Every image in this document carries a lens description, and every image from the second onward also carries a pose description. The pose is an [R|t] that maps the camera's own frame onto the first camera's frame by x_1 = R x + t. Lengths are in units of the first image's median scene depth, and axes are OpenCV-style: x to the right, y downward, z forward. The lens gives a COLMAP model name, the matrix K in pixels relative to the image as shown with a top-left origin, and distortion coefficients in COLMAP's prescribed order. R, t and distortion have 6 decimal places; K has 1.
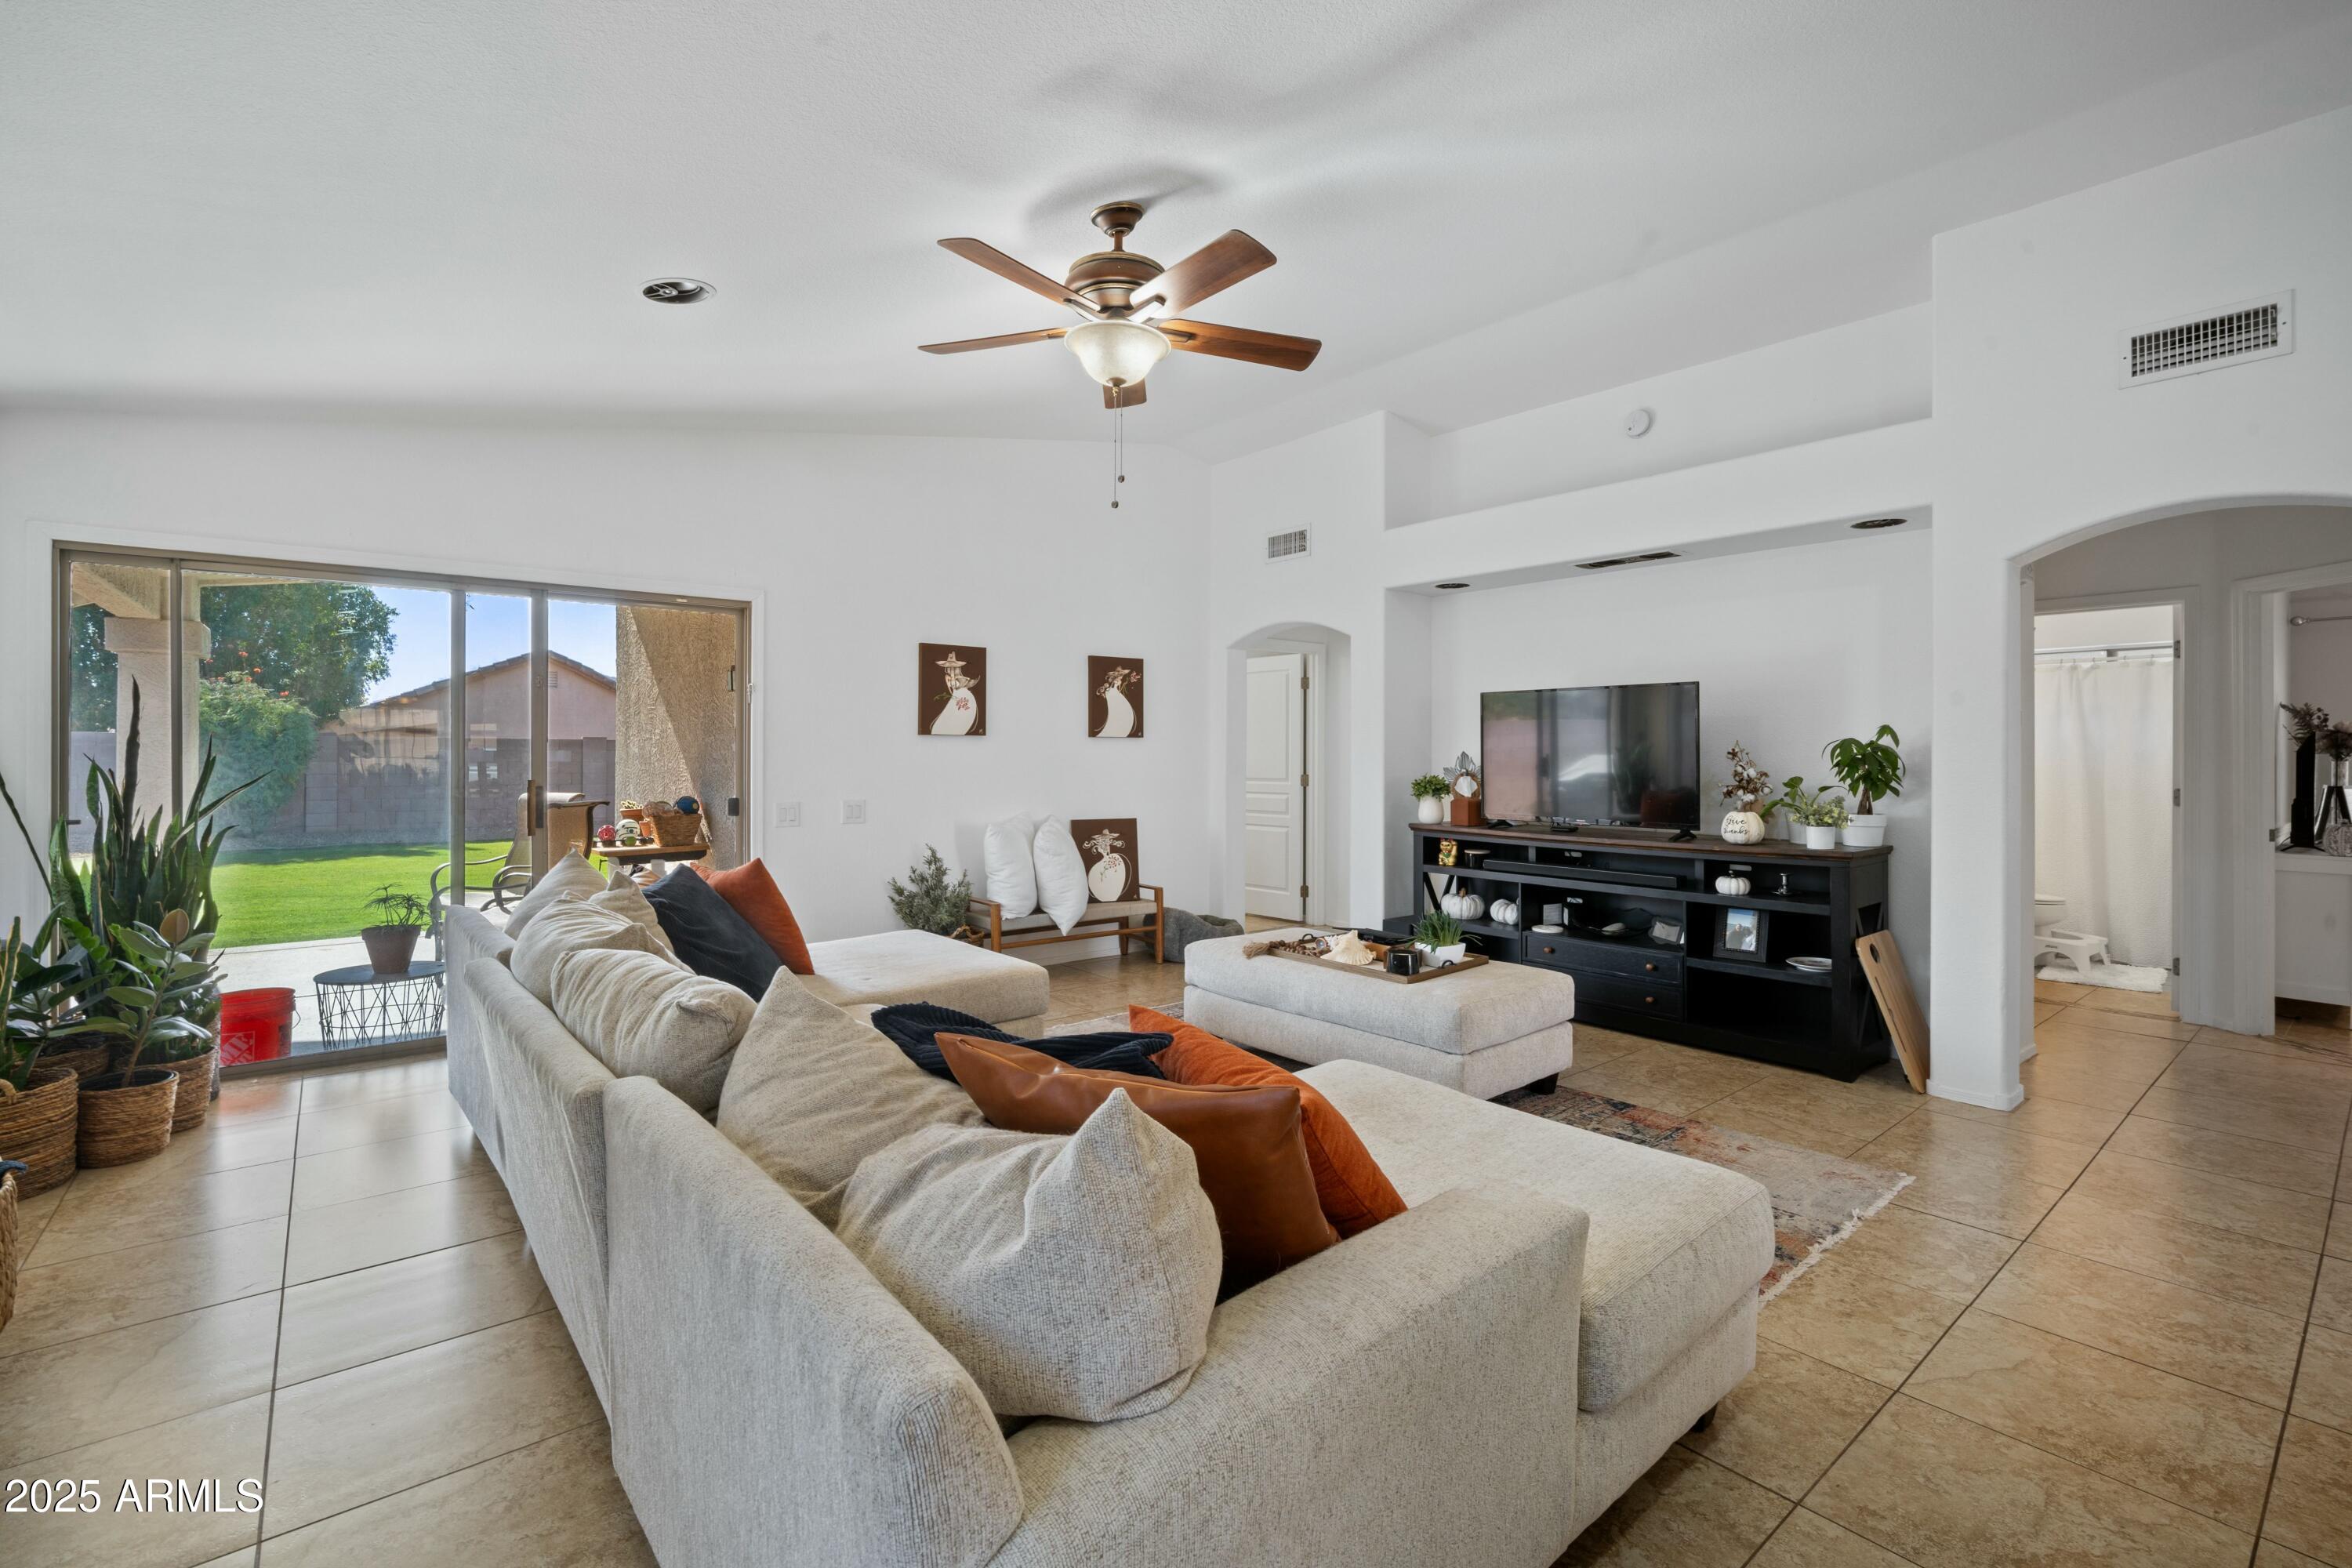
lens RADIAL K [[1036.5, 0, 1198.2], [0, 1036.5, 758.6], [0, 0, 1]] dist [-0.016955, 0.002105]
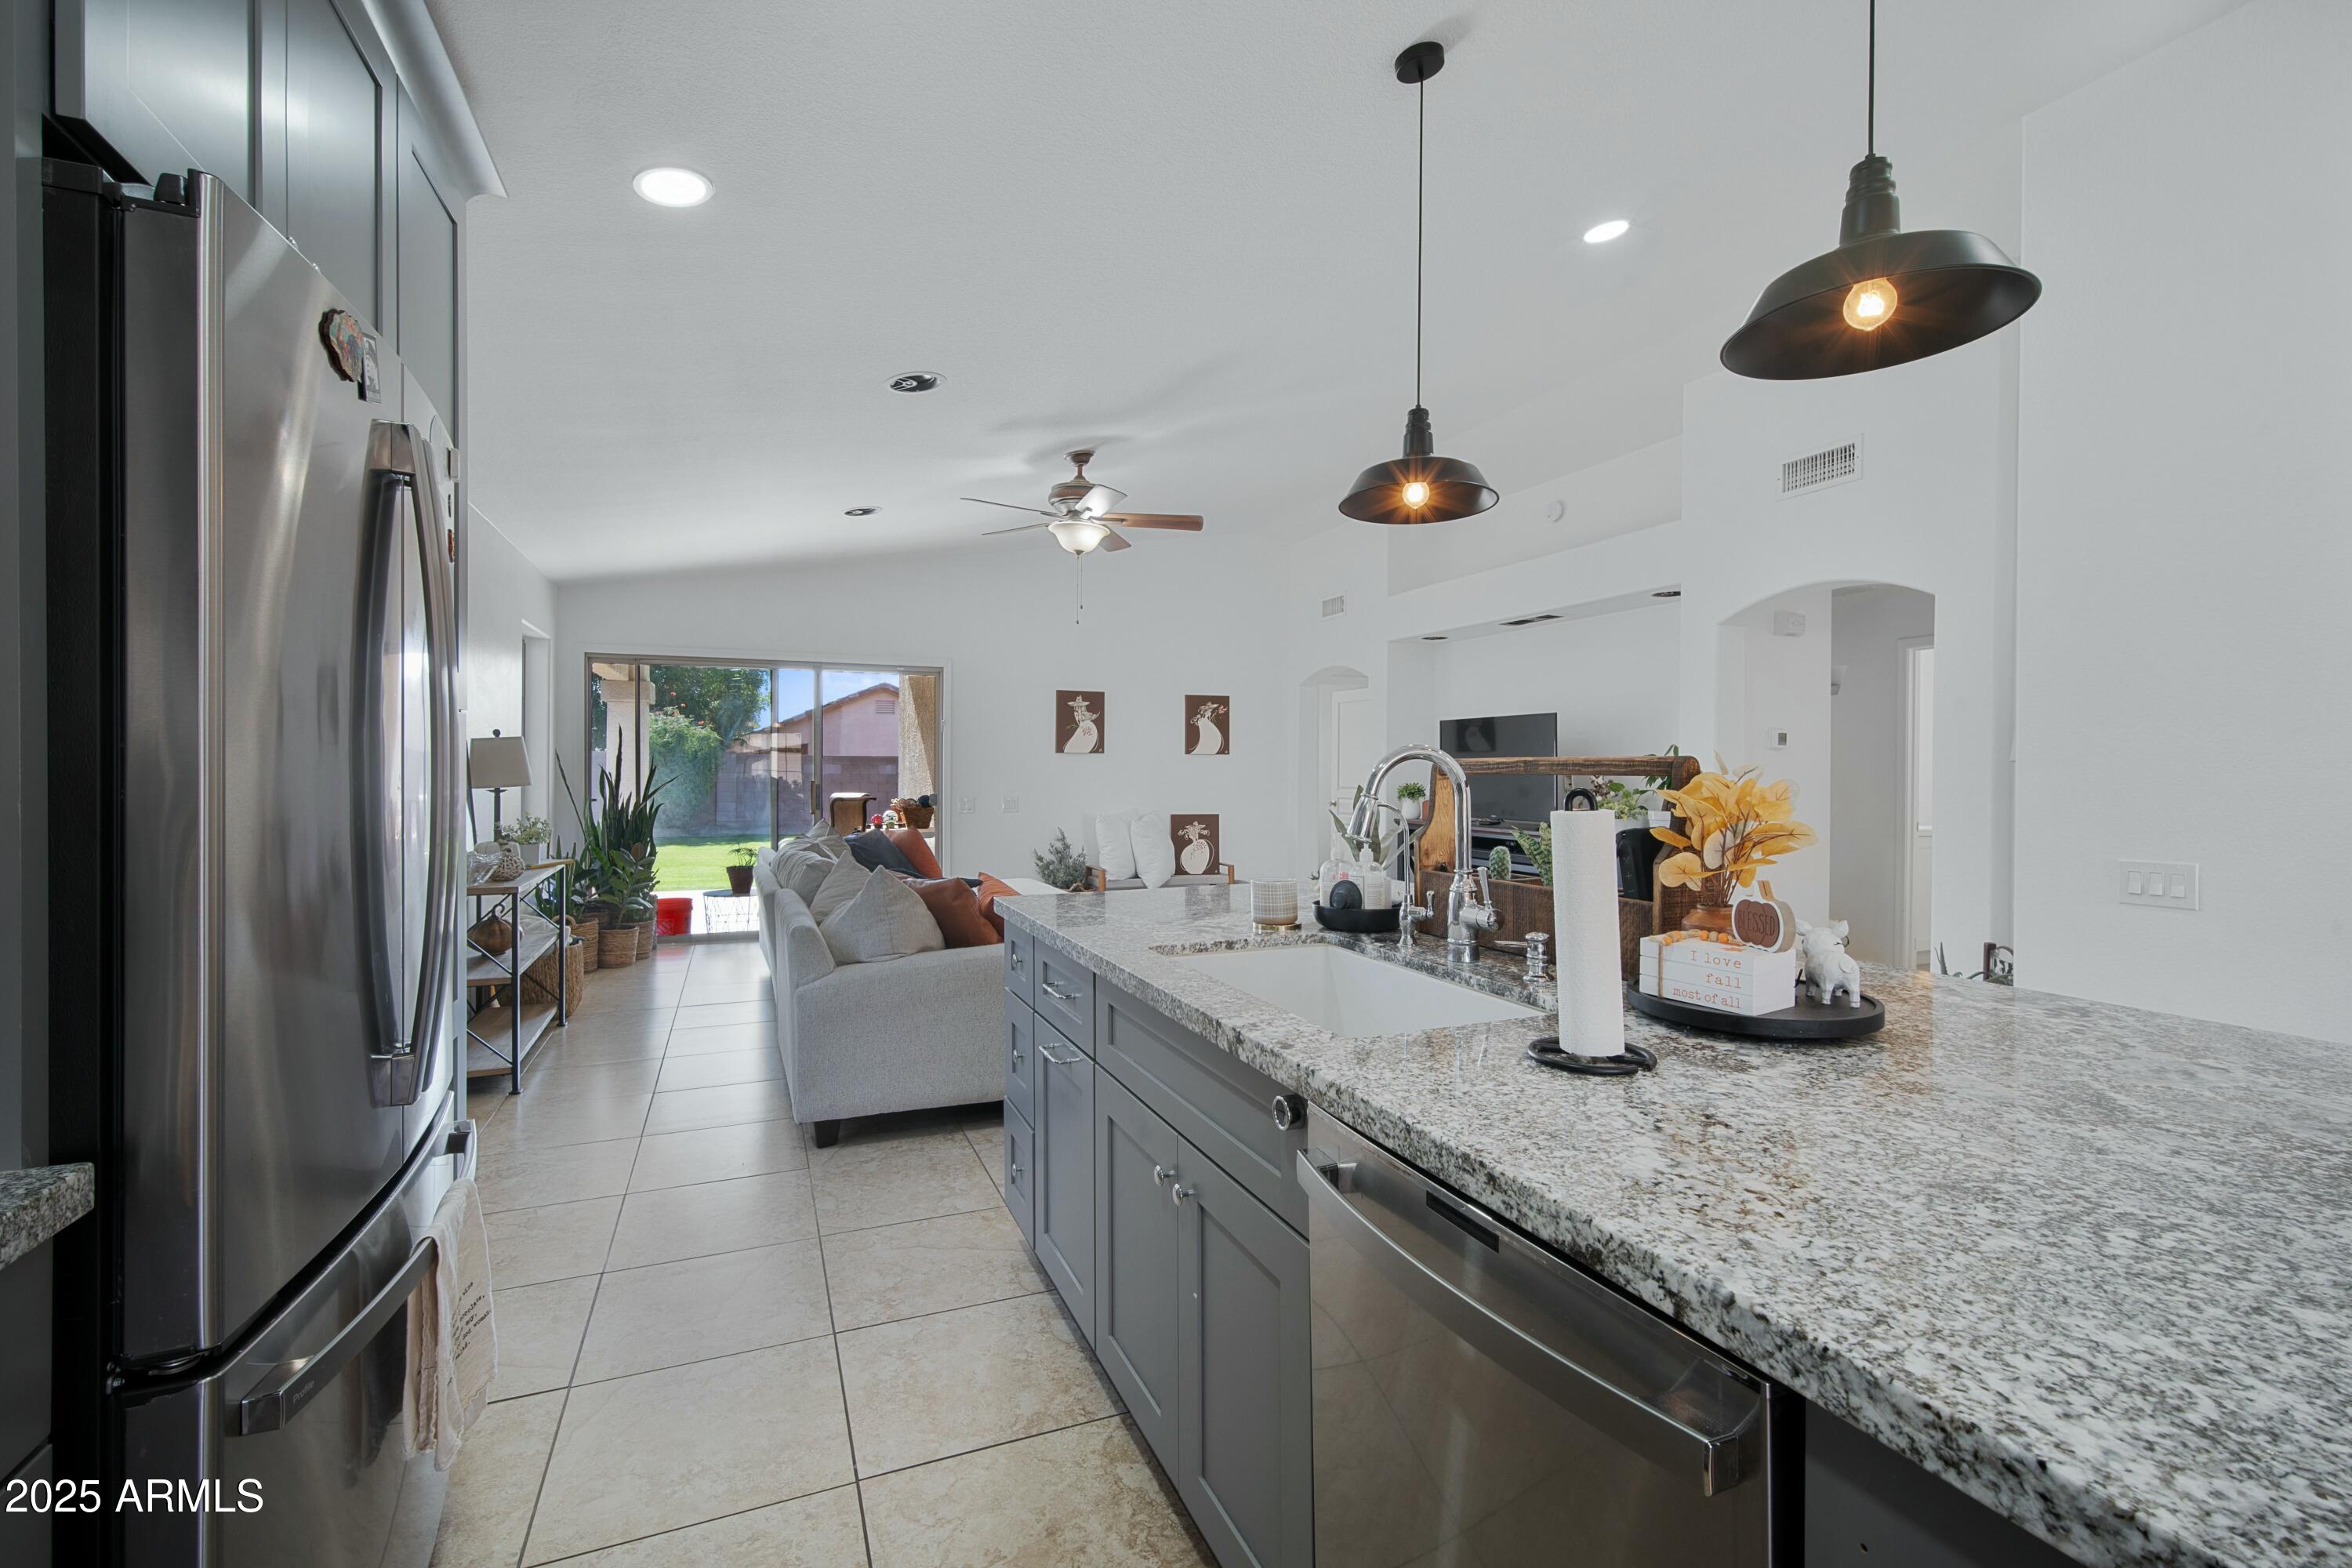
lens RADIAL K [[1036.5, 0, 1214.4], [0, 1036.5, 778.9], [0, 0, 1]] dist [-0.016955, 0.002105]
pose [[0.962846, 0.004357, -0.270015, 0.332759], [-0.003310, 0.999985, 0.004333, 0.006440], [0.270030, -0.003278, 0.962846, -0.337612]]
